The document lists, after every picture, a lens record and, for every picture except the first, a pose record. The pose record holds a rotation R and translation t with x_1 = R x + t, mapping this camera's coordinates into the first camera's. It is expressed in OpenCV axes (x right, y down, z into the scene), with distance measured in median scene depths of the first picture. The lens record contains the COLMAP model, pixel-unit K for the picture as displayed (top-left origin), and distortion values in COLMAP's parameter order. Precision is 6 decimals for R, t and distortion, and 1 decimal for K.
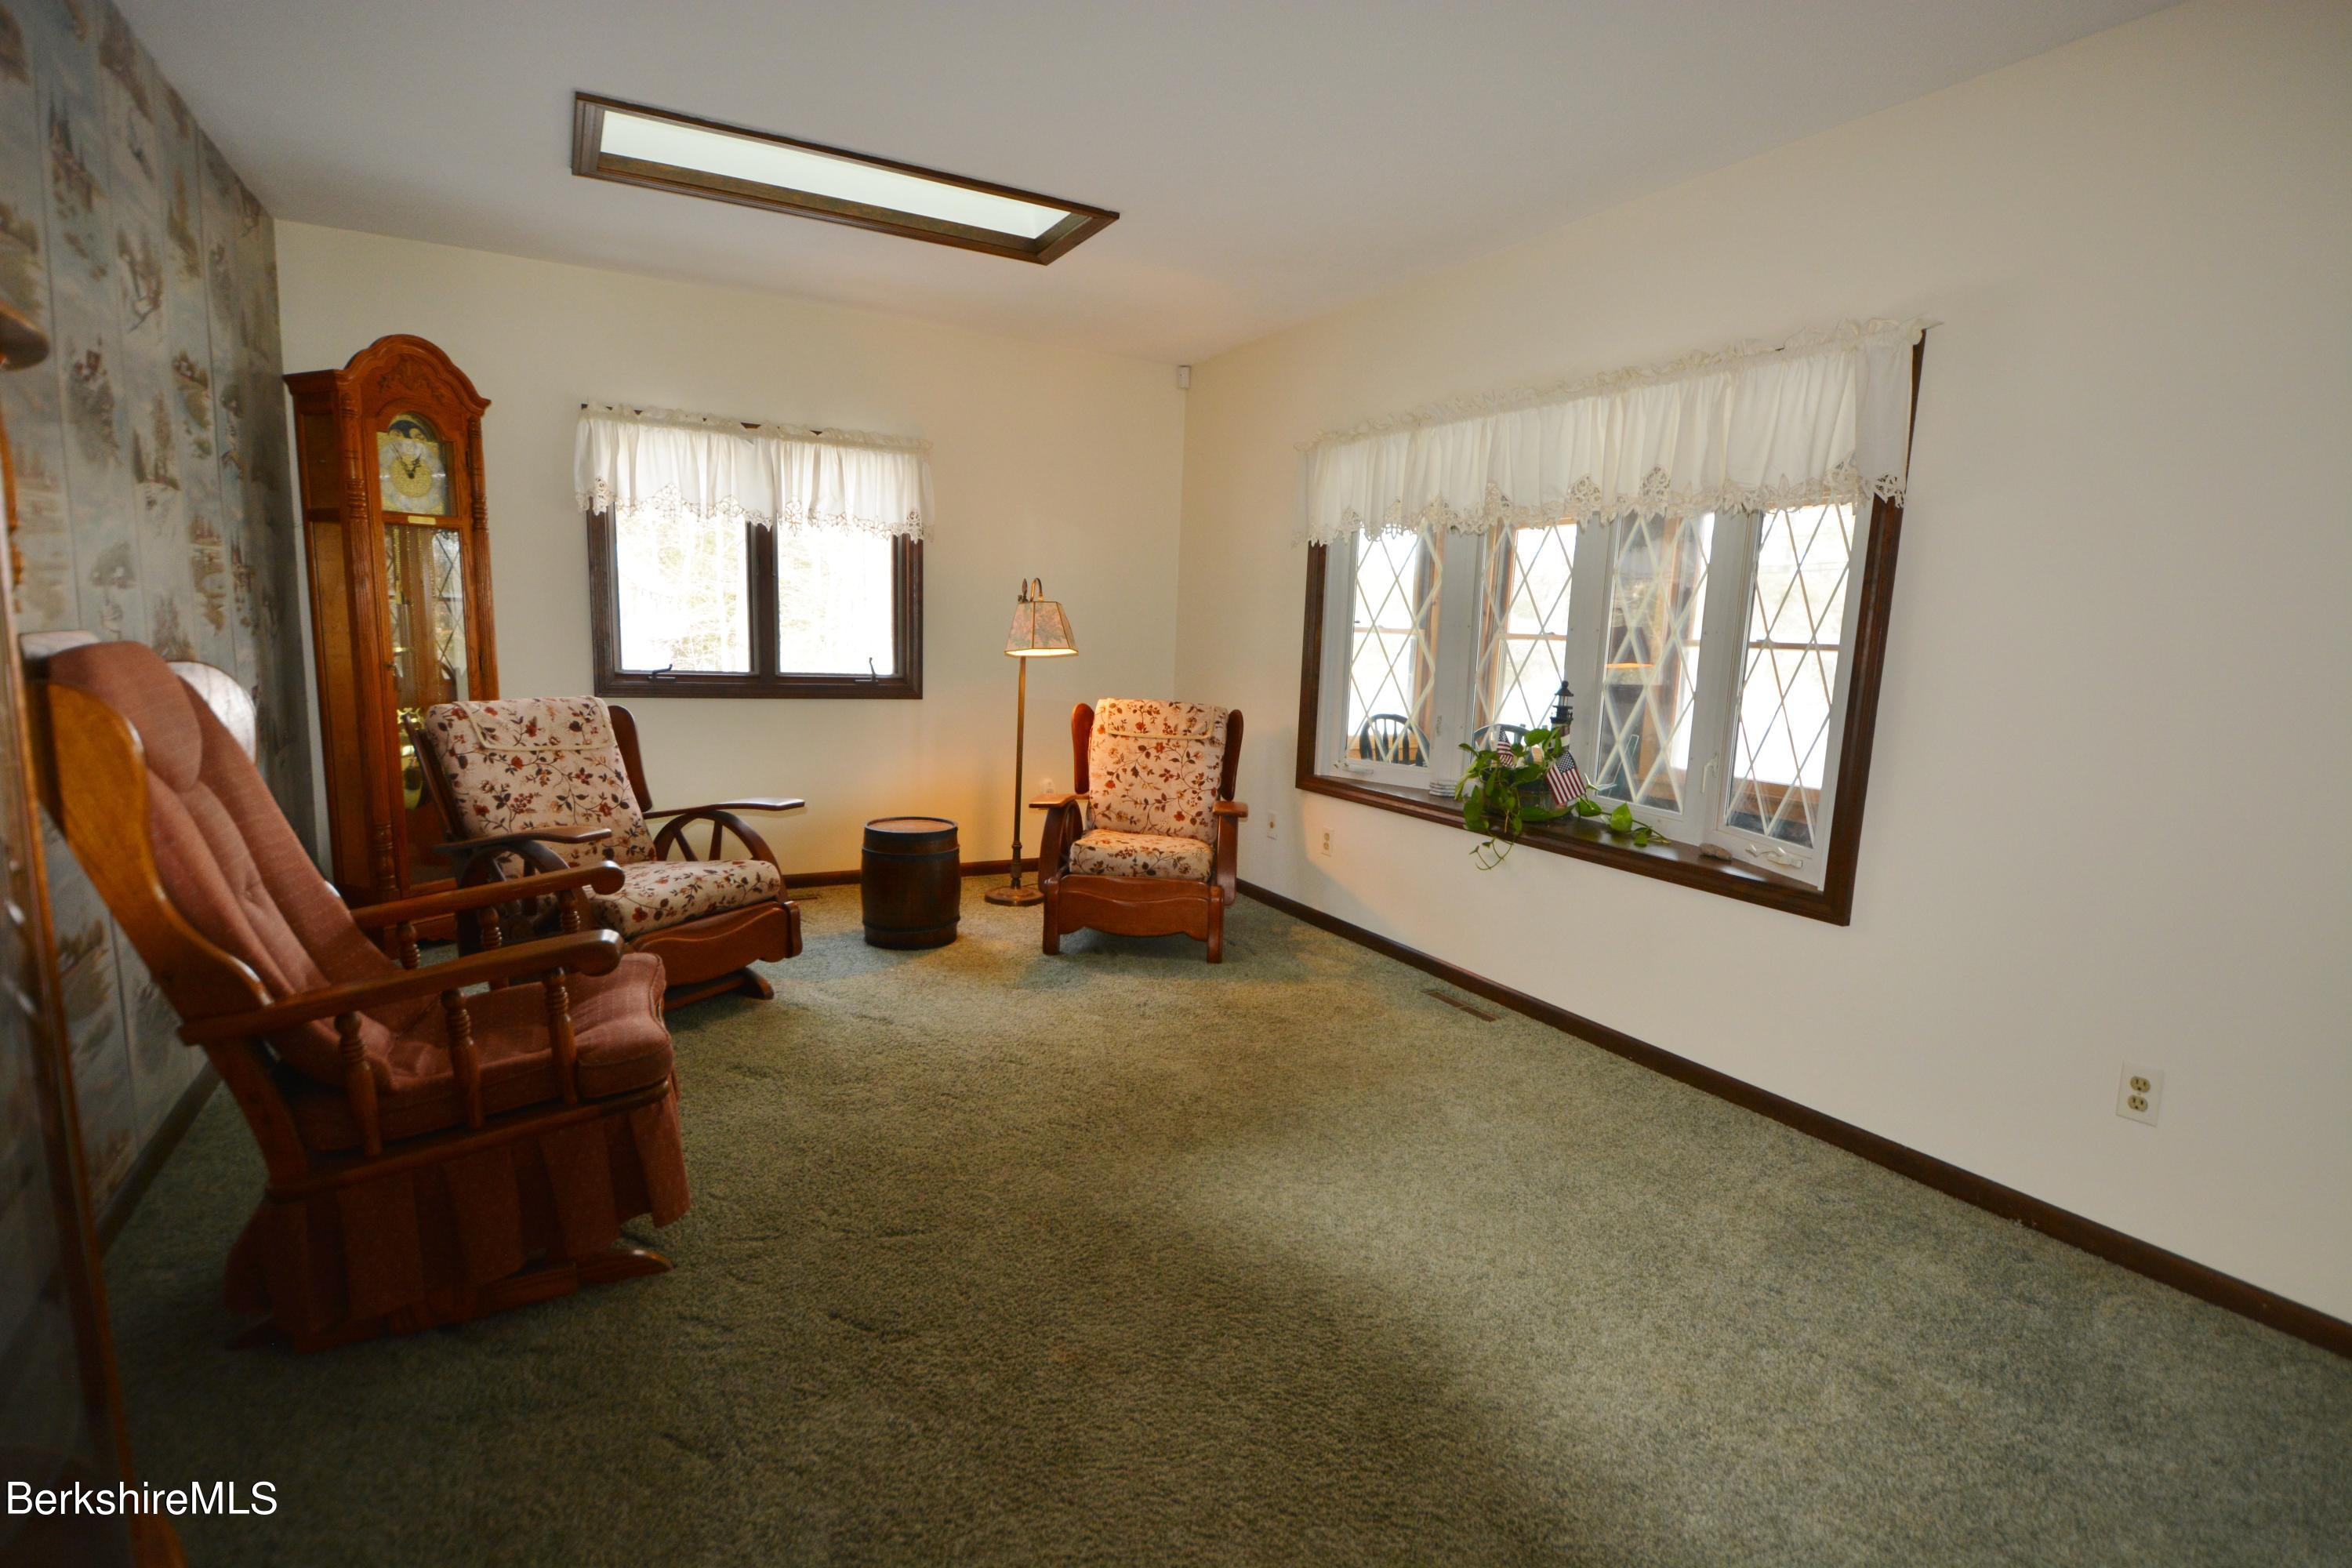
lens RADIAL K [[1109.8, 0, 1176.0], [0, 1109.8, 784.0], [0, 0, 1]] dist [0.009787, -0.001014]
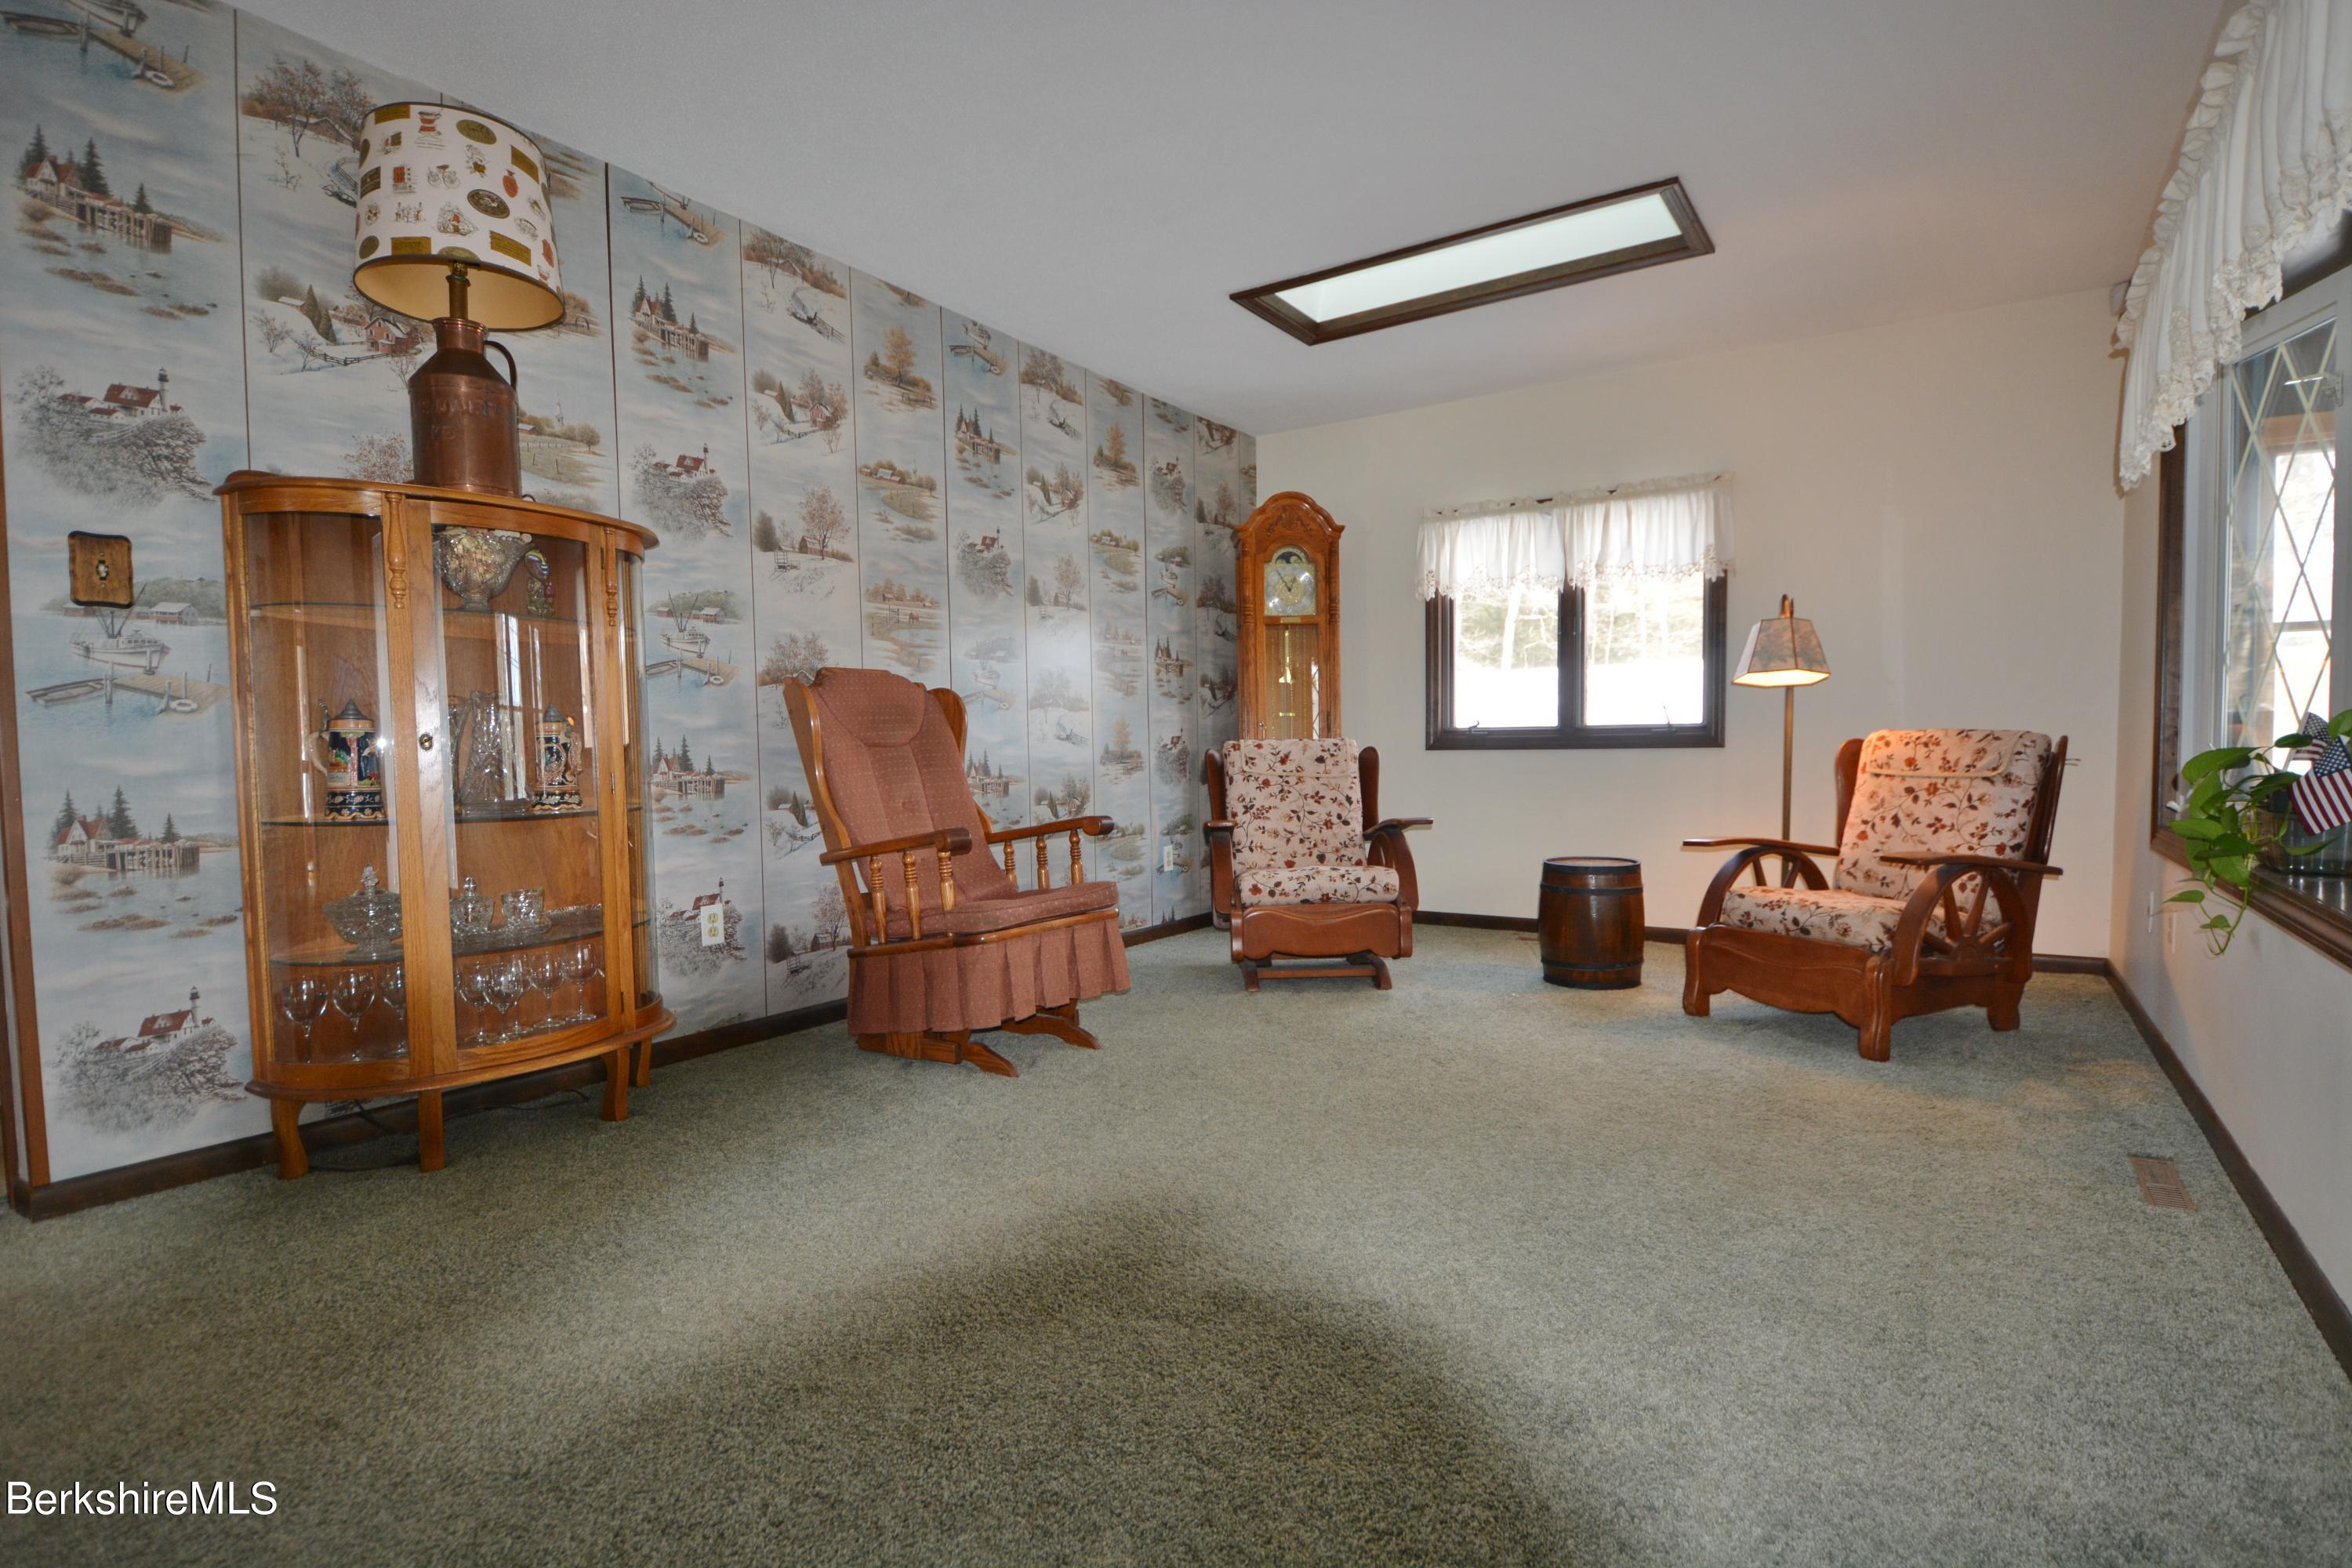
lens RADIAL K [[1084.3, 0, 1176.0], [0, 1084.3, 784.0], [0, 0, 1]] dist [0.001892, -0.000028]
pose [[0.512000, -0.006252, -0.858963, 0.414376], [-0.084350, 0.994775, -0.057519, 0.057819], [0.854834, 0.101903, 0.508798, 0.210365]]
